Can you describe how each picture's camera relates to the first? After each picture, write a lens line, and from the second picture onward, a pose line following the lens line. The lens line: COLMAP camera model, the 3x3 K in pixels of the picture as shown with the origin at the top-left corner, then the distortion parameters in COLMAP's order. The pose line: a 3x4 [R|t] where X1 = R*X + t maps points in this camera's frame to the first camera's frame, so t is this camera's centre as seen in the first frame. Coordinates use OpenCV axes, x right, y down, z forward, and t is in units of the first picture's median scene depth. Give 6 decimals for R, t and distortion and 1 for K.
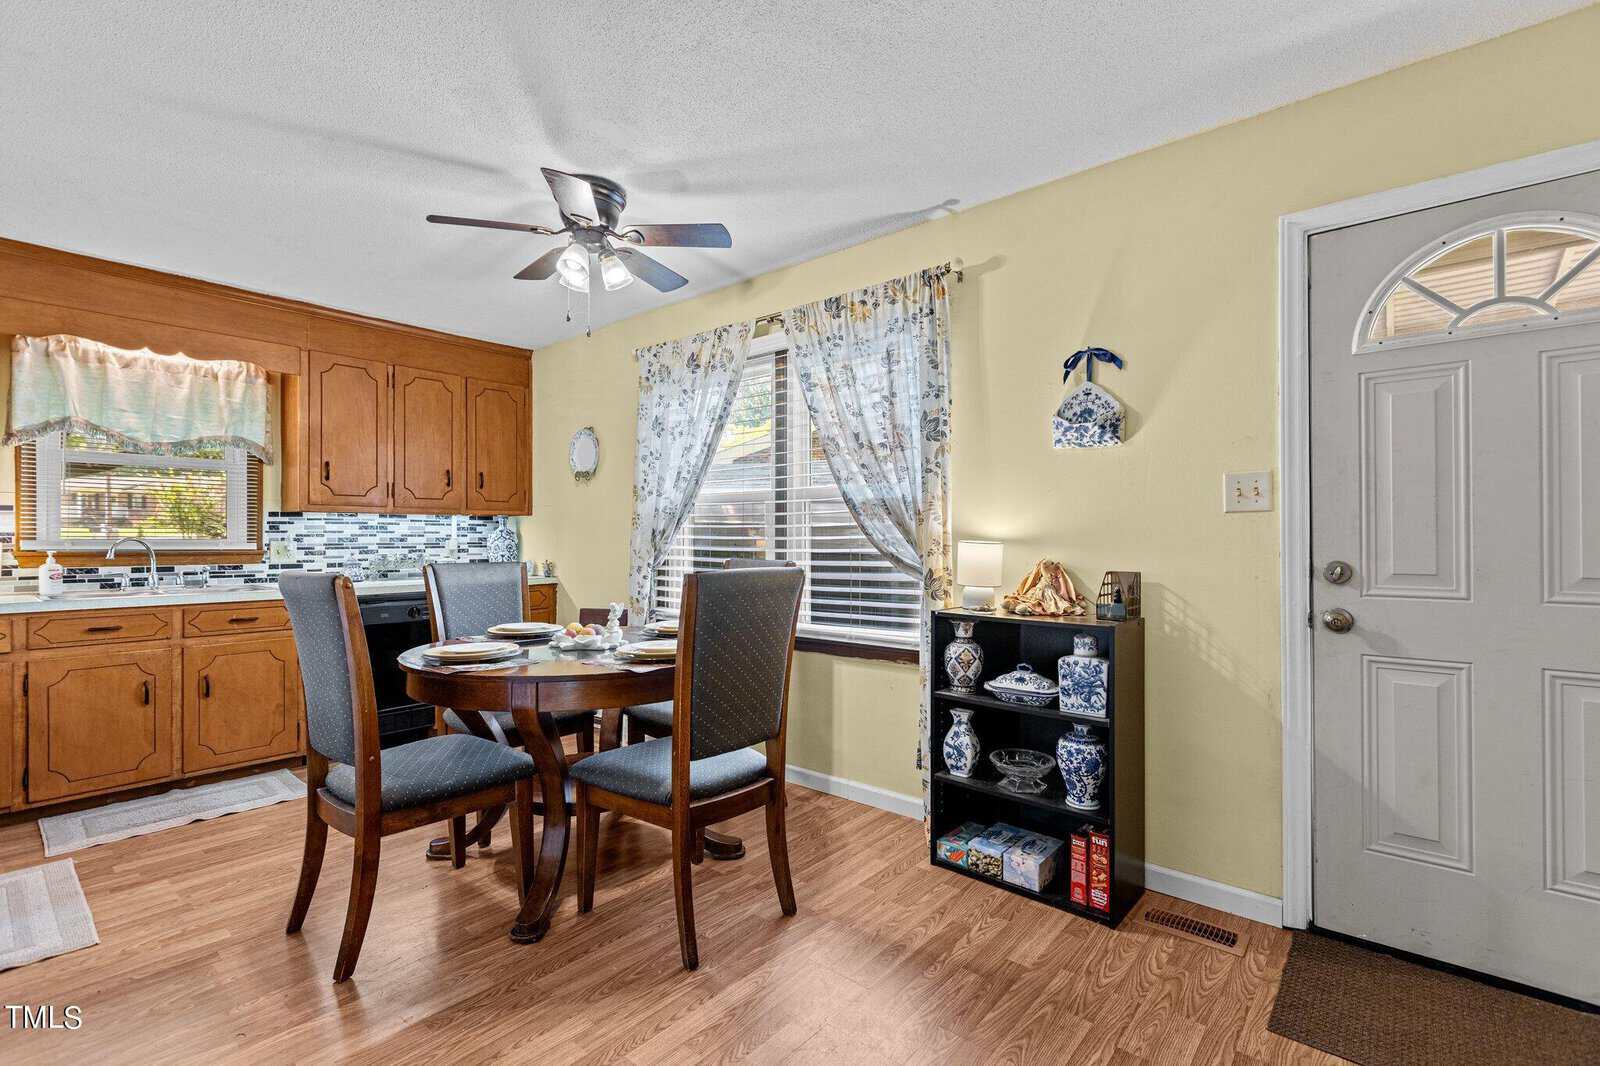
lens RADIAL K [[714.8, 0, 799.9], [0, 714.8, 535.3], [0, 0, 1]] dist [0.004814, -0.001839]
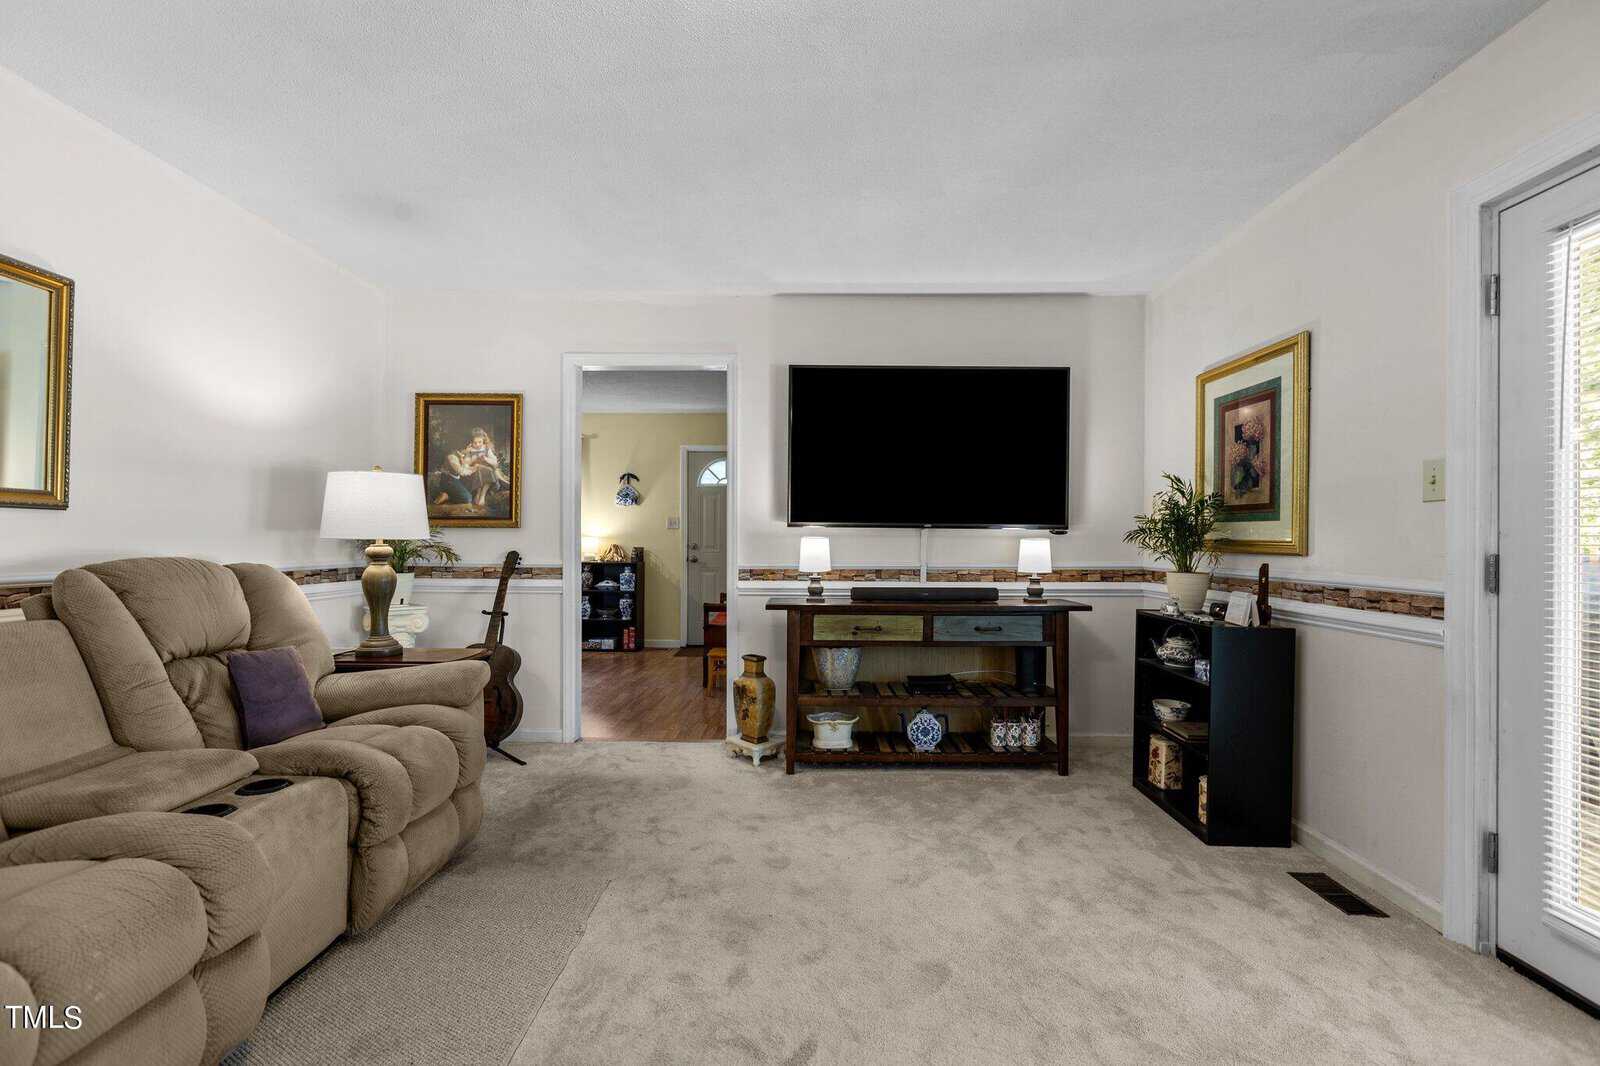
lens RADIAL K [[714.8, 0, 801.3], [0, 714.8, 545.7], [0, 0, 1]] dist [0.004814, -0.001839]
pose [[0.772773, 0.006231, 0.634652, -0.966305], [-0.007253, 0.999973, -0.000986, 0.042971], [-0.634641, -0.003841, 0.772798, -1.837285]]
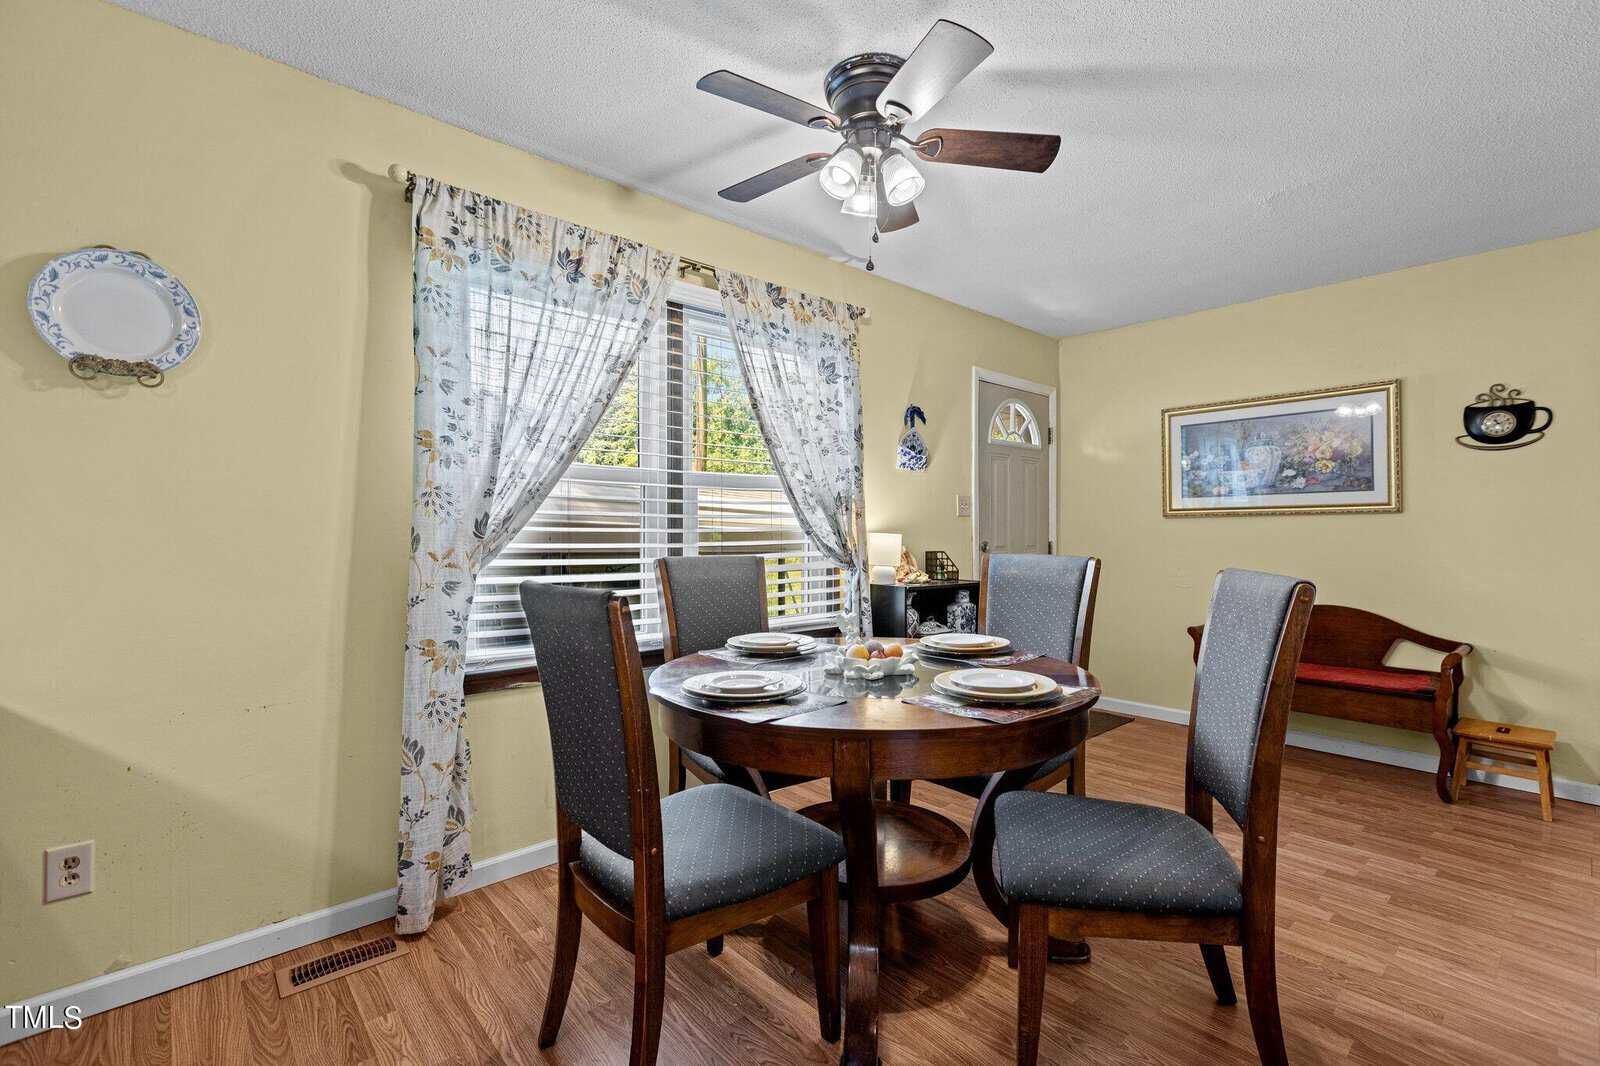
lens RADIAL K [[714.8, 0, 799.2], [0, 714.8, 531.9], [0, 0, 1]] dist [0.004814, -0.001839]
pose [[0.145644, 0.001690, 0.989336, -1.161381], [-0.000829, 0.999998, -0.001587, 0.009646], [-0.989337, -0.000589, 0.145645, 1.045413]]
